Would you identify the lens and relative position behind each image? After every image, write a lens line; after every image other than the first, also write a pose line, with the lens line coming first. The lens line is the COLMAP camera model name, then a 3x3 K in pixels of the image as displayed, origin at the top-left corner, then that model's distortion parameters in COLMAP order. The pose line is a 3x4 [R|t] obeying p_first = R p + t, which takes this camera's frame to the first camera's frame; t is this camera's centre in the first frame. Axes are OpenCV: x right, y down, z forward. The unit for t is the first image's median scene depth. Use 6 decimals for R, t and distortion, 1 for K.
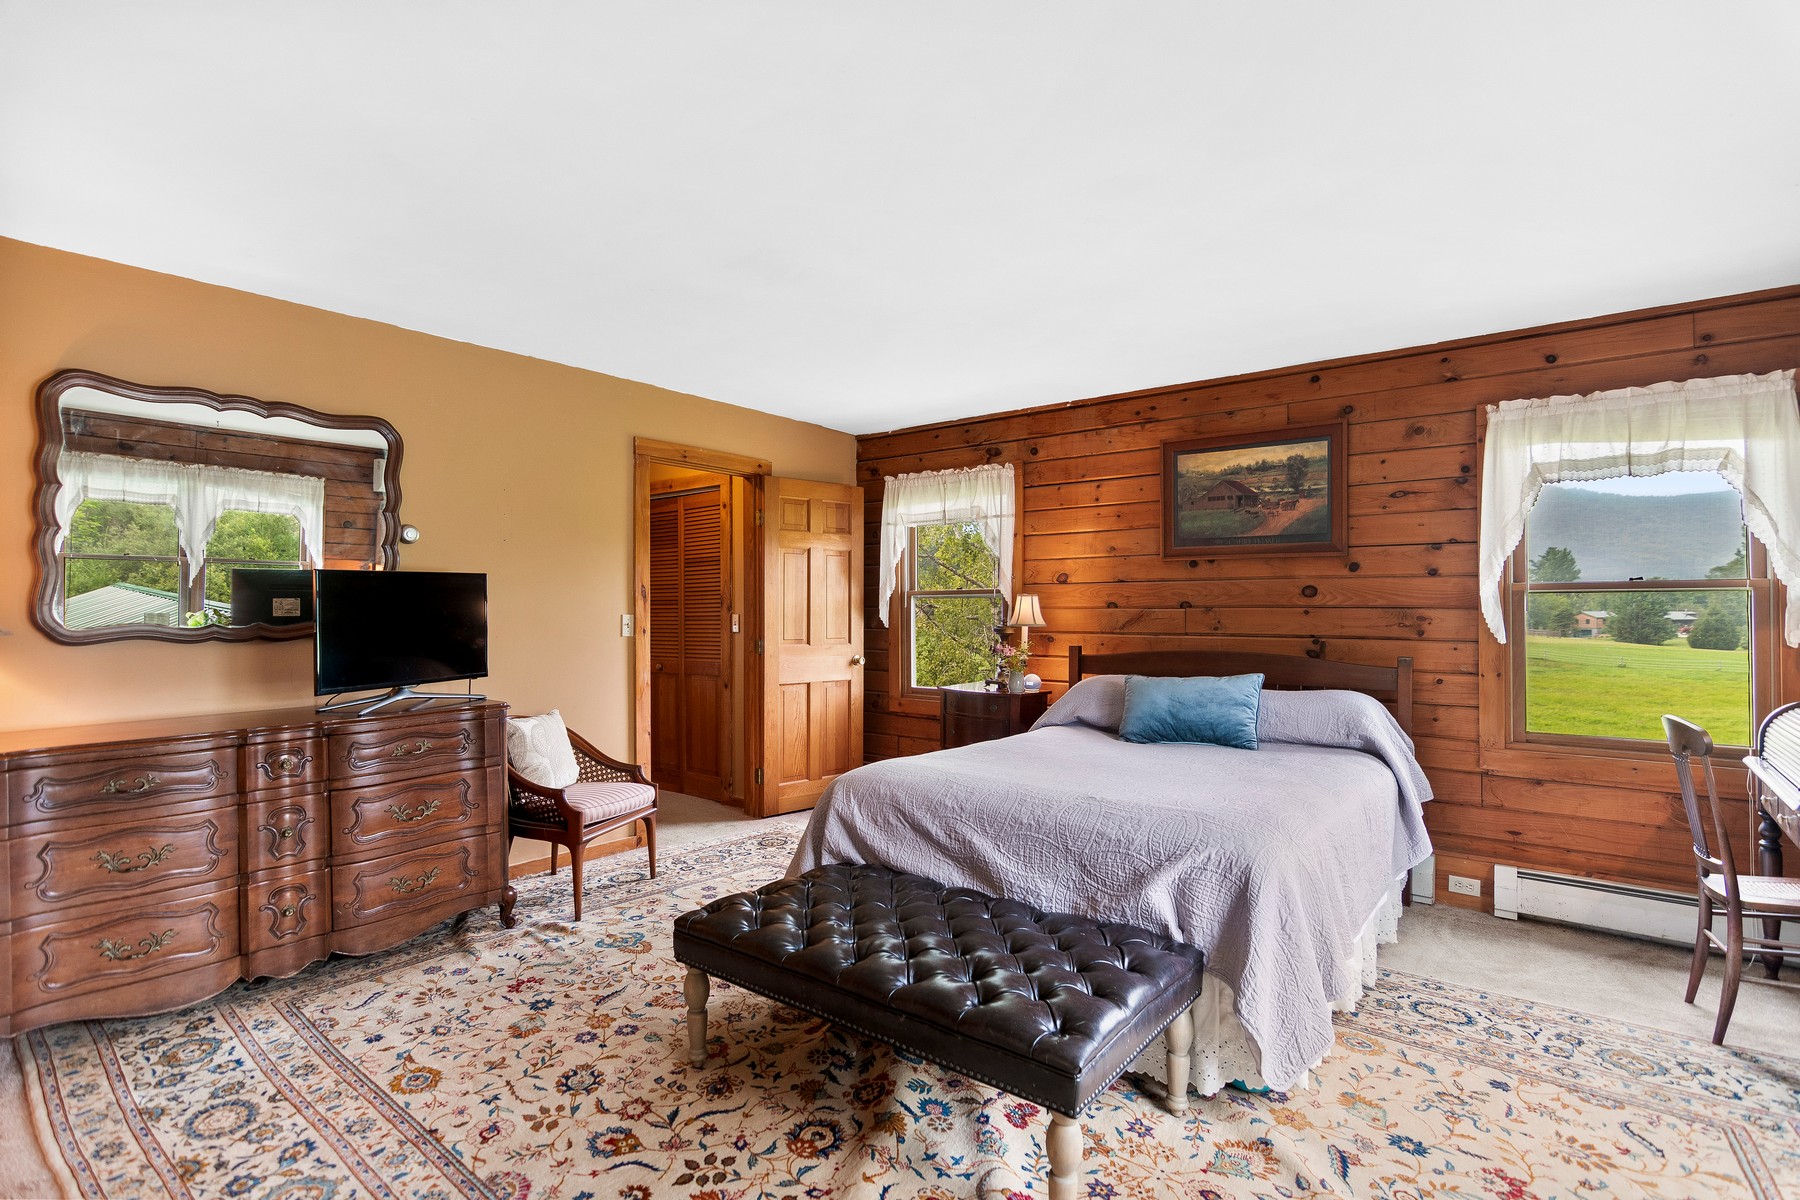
lens RADIAL K [[877.2, 0, 890.3], [0, 877.2, 593.8], [0, 0, 1]] dist [-0.009237, -0.003747]
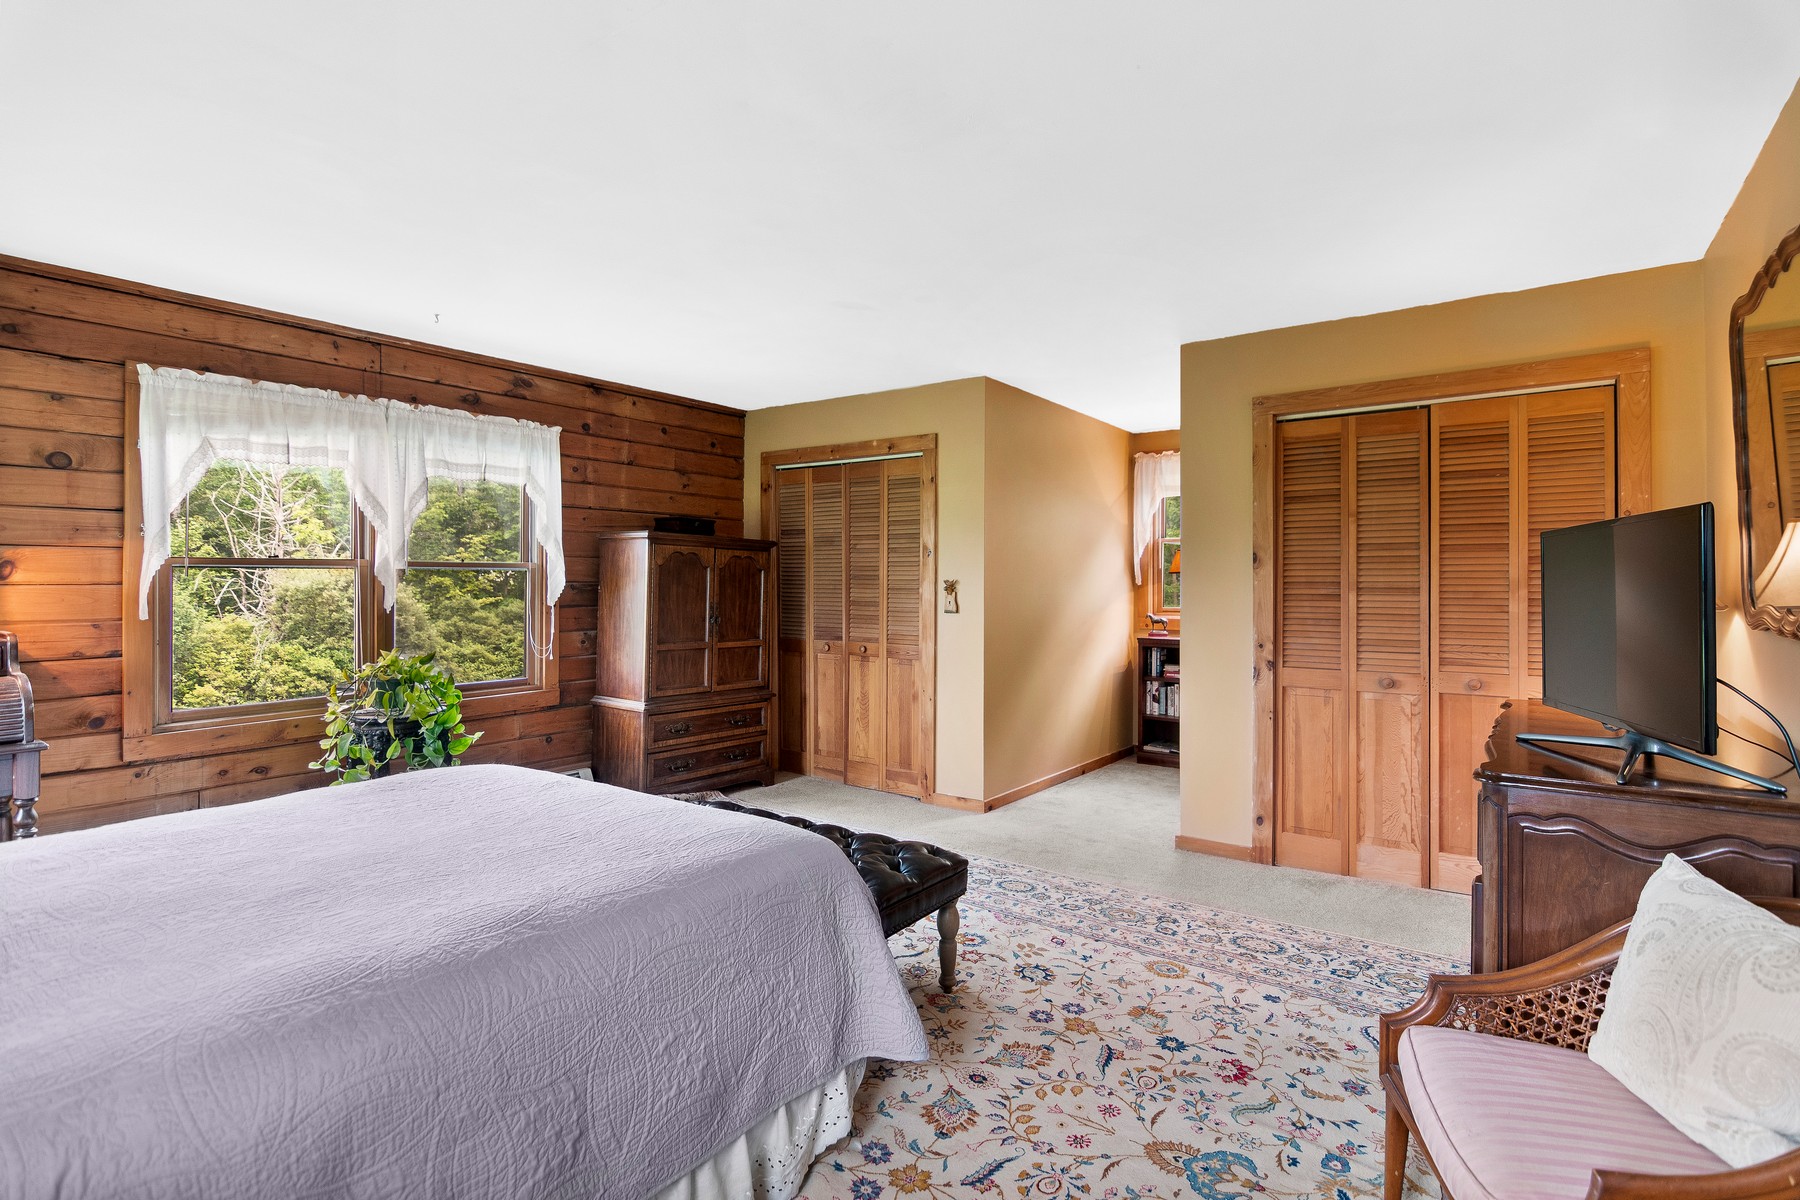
lens RADIAL K [[877.2, 0, 901.9], [0, 877.2, 593.6], [0, 0, 1]] dist [-0.009237, -0.003747]
pose [[-0.998073, 0.000121, -0.062055, -0.054290], [0.000223, 0.999999, -0.001623, 0.018331], [0.062055, -0.001634, -0.998071, 1.252172]]
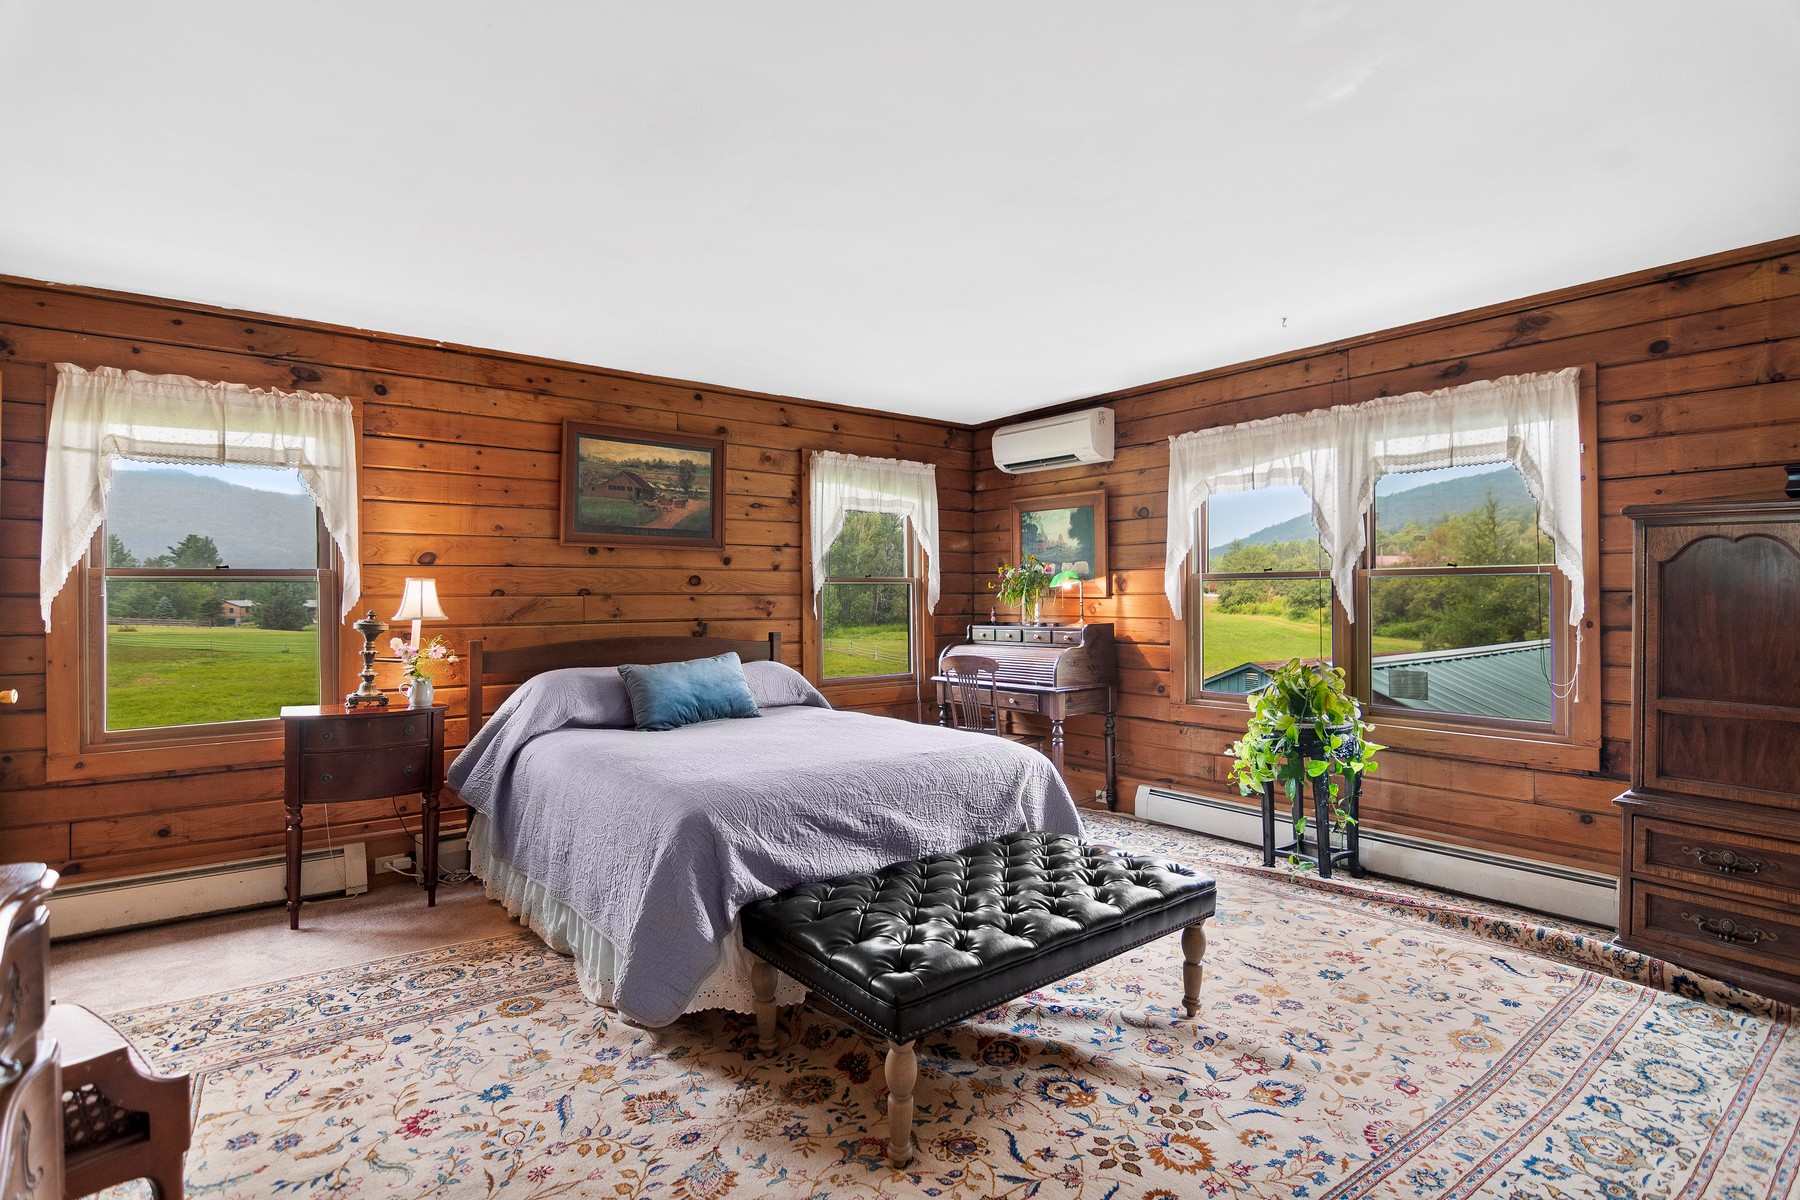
lens RADIAL K [[877.2, 0, 892.6], [0, 877.2, 597.9], [0, 0, 1]] dist [-0.009237, -0.003747]
pose [[0.224412, -0.005376, 0.974480, -0.590775], [-0.011929, 0.999895, 0.008263, 0.007513], [-0.974421, -0.013479, 0.224324, 0.492478]]
